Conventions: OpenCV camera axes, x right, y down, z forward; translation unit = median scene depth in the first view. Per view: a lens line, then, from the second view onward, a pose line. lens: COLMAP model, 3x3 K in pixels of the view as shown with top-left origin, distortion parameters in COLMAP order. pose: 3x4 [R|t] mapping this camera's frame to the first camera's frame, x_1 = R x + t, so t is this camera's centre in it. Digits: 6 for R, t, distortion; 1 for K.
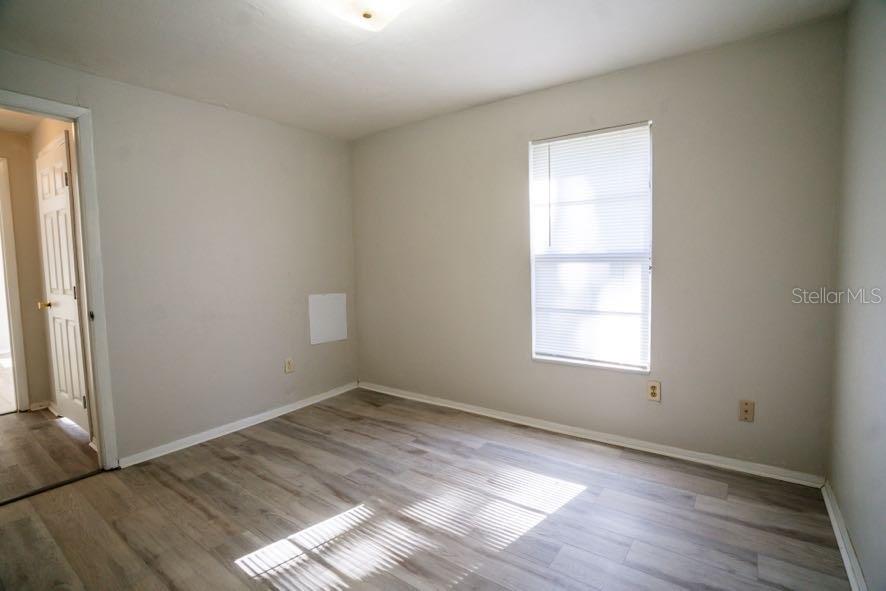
lens RADIAL K [[430.4, 0, 443.0], [0, 430.4, 295.5], [0, 0, 1]] dist [-0.079453, 0.032685]
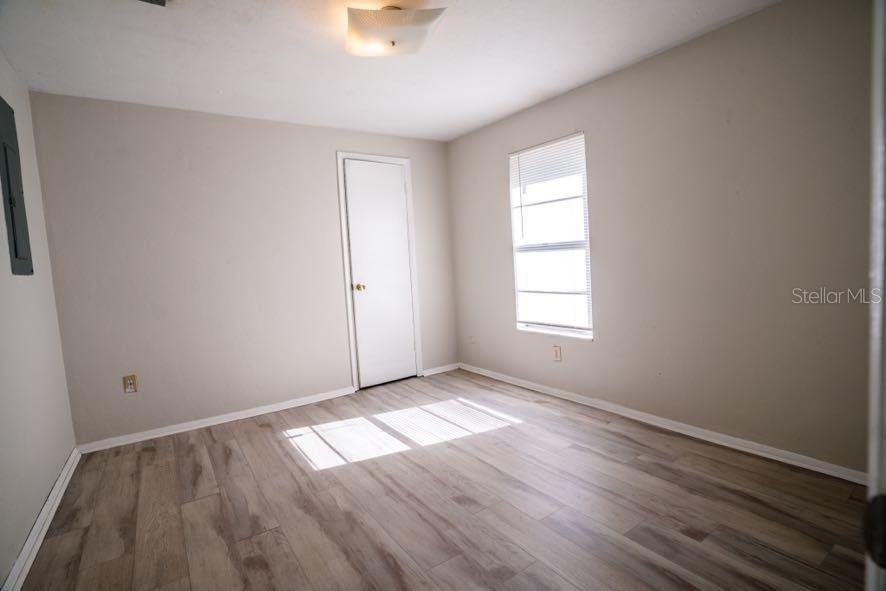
lens RADIAL K [[458.4, 0, 443.0], [0, 458.4, 295.5], [0, 0, 1]] dist [0.000015, -0.036595]
pose [[0.938868, -0.000799, -0.344275, 0.549488], [0.008314, 0.999758, 0.020352, 0.024805], [0.344176, -0.021970, 0.938648, -0.375462]]
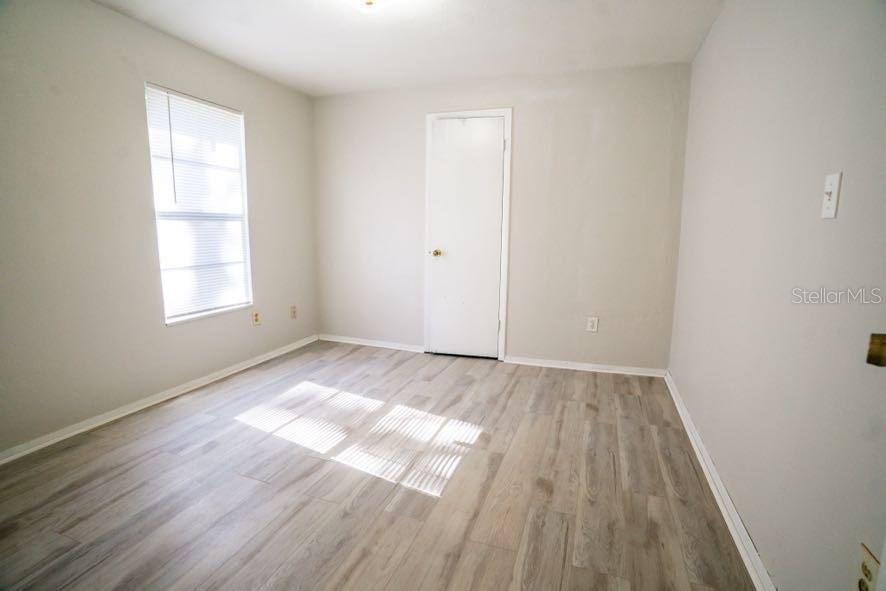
lens RADIAL K [[430.4, 0, 443.0], [0, 430.4, 295.5], [0, 0, 1]] dist [-0.079453, 0.032685]
pose [[-0.287221, -0.132601, 0.948642, -0.979785], [0.072234, 0.984553, 0.159491, -0.018485], [-0.955137, 0.114333, -0.273206, 0.806576]]
